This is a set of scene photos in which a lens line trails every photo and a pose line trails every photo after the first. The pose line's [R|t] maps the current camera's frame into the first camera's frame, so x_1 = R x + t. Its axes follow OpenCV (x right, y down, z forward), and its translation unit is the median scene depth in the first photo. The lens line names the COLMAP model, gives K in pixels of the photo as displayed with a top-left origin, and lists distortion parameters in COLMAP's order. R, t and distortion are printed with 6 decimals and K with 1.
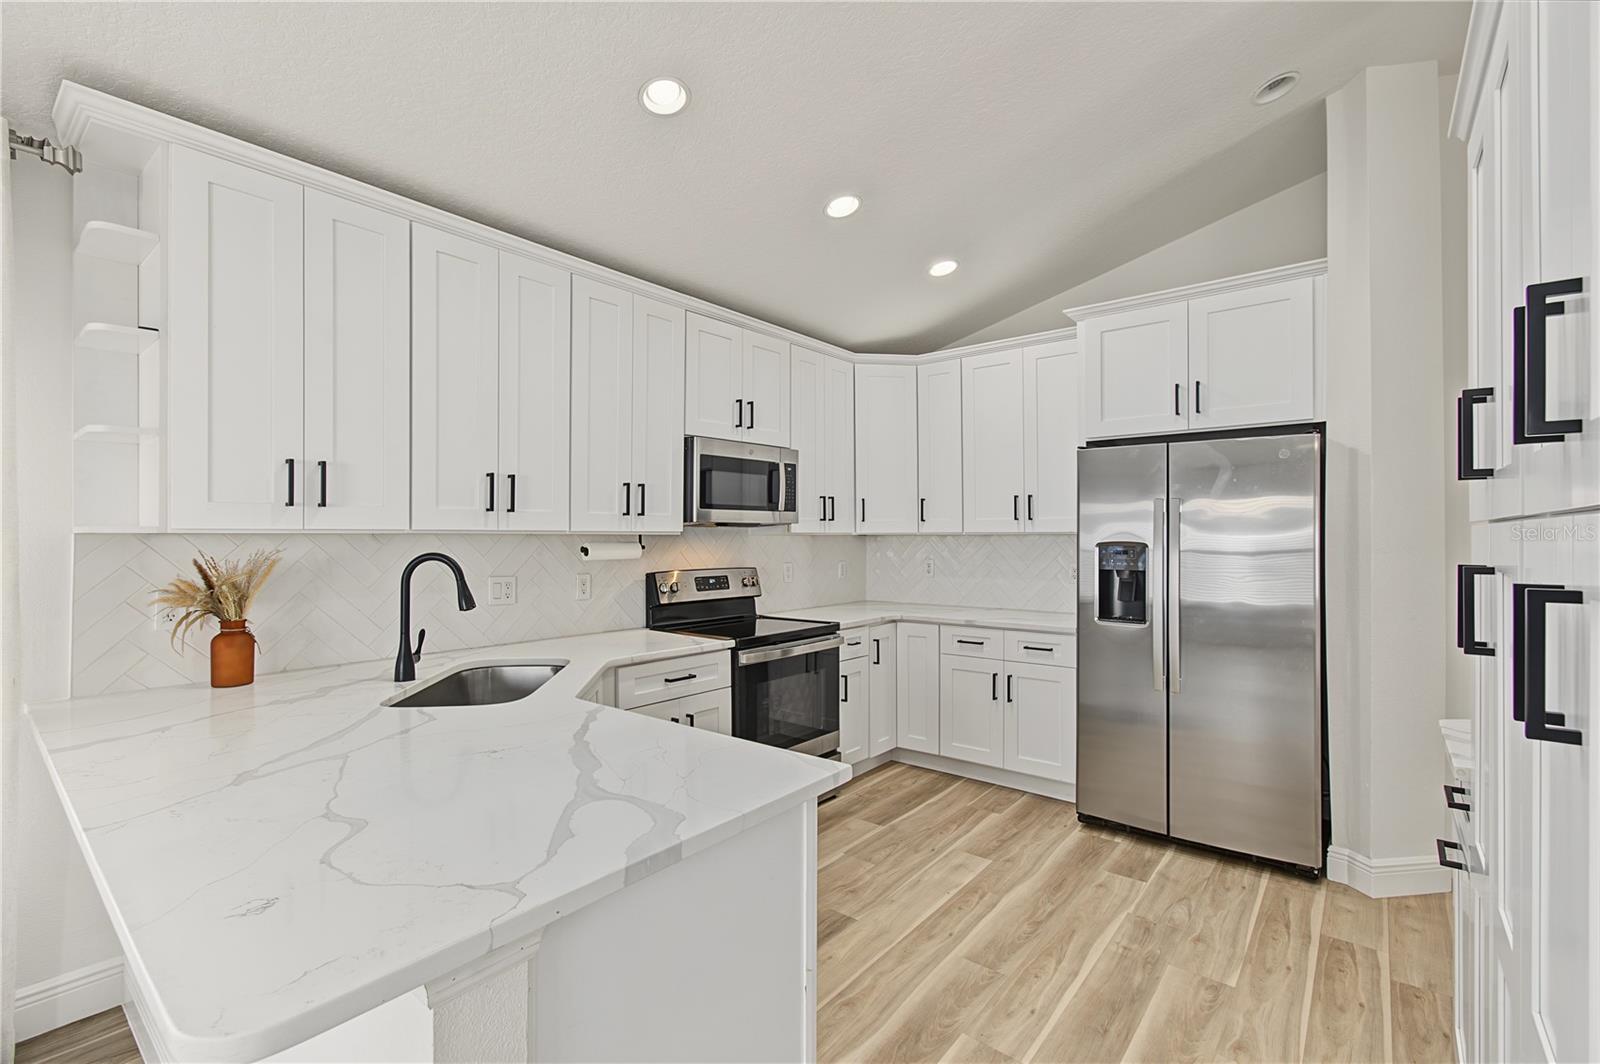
lens RADIAL K [[681.2, 0, 815.8], [0, 681.2, 536.9], [0, 0, 1]] dist [0.025340, 0.000407]
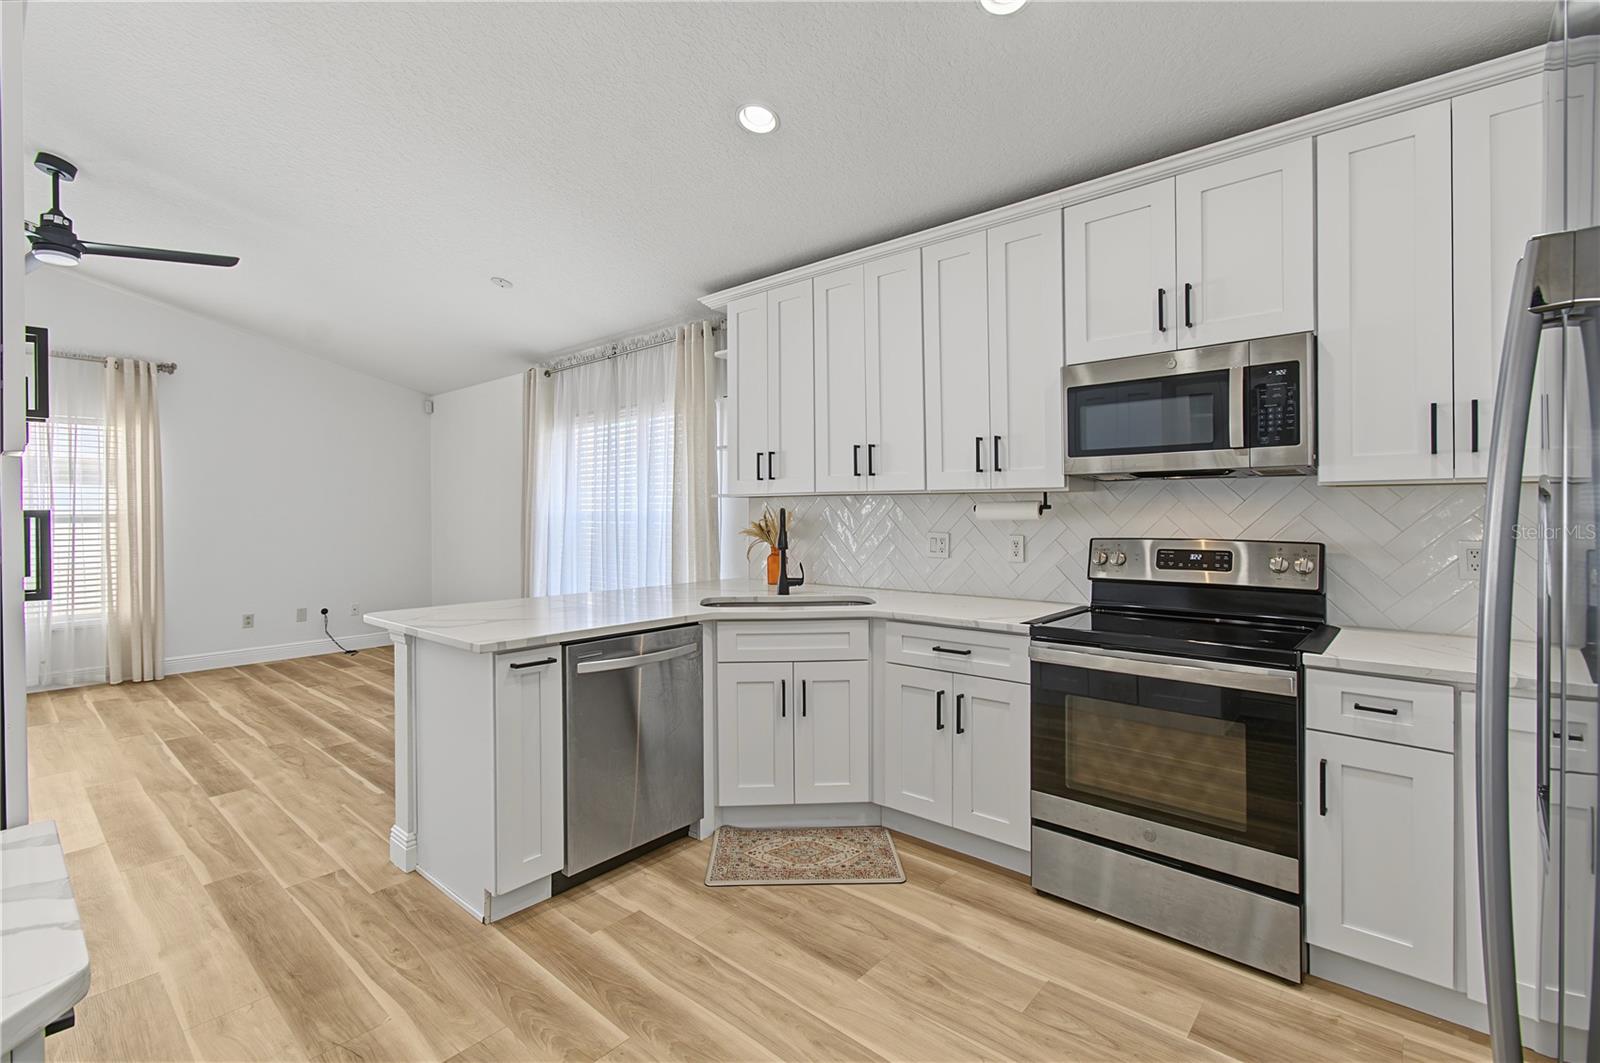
lens RADIAL K [[726.5, 0, 812.9], [0, 726.5, 514.0], [0, 0, 1]] dist [0.011374, 0.001100]
pose [[-0.028243, 0.017783, -0.999443, 0.597403], [0.016480, 0.999714, 0.017322, 0.002777], [0.999465, -0.015982, -0.028528, 0.655186]]
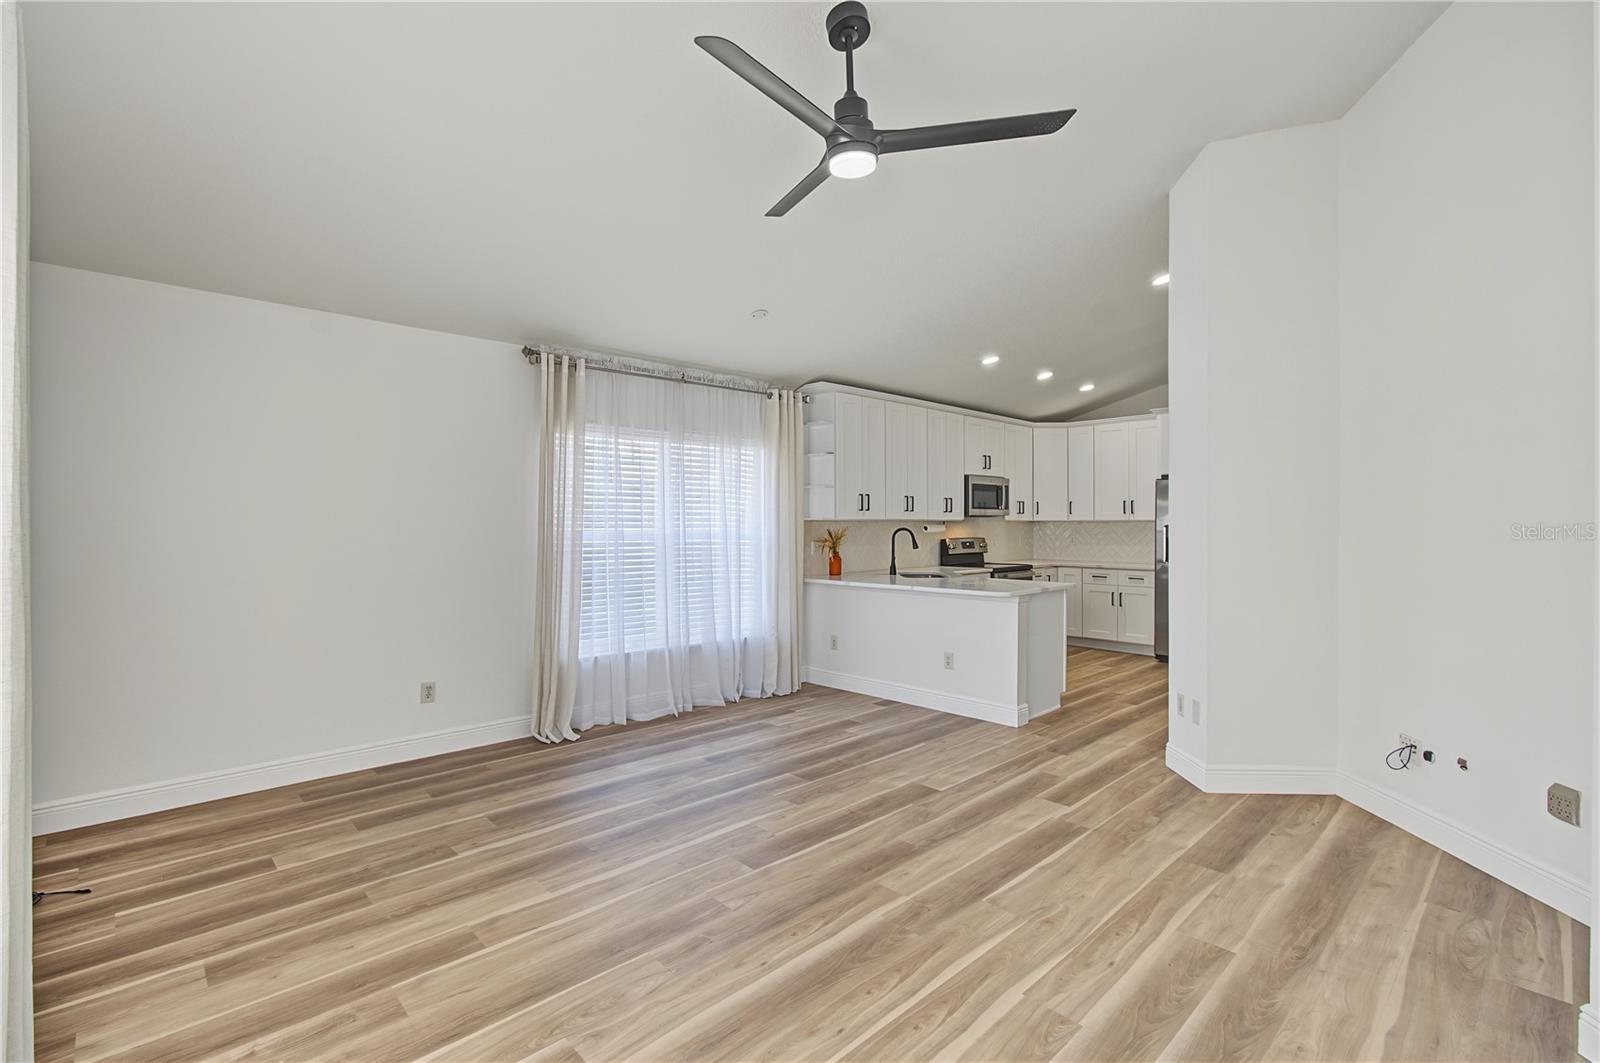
lens RADIAL K [[726.5, 0, 795.3], [0, 726.5, 532.1], [0, 0, 1]] dist [0.011374, 0.001100]
pose [[0.994454, 0.003024, -0.105130, -0.444542], [-0.001536, 0.999898, 0.014233, -0.000713], [0.105162, -0.013993, 0.994357, -1.226078]]
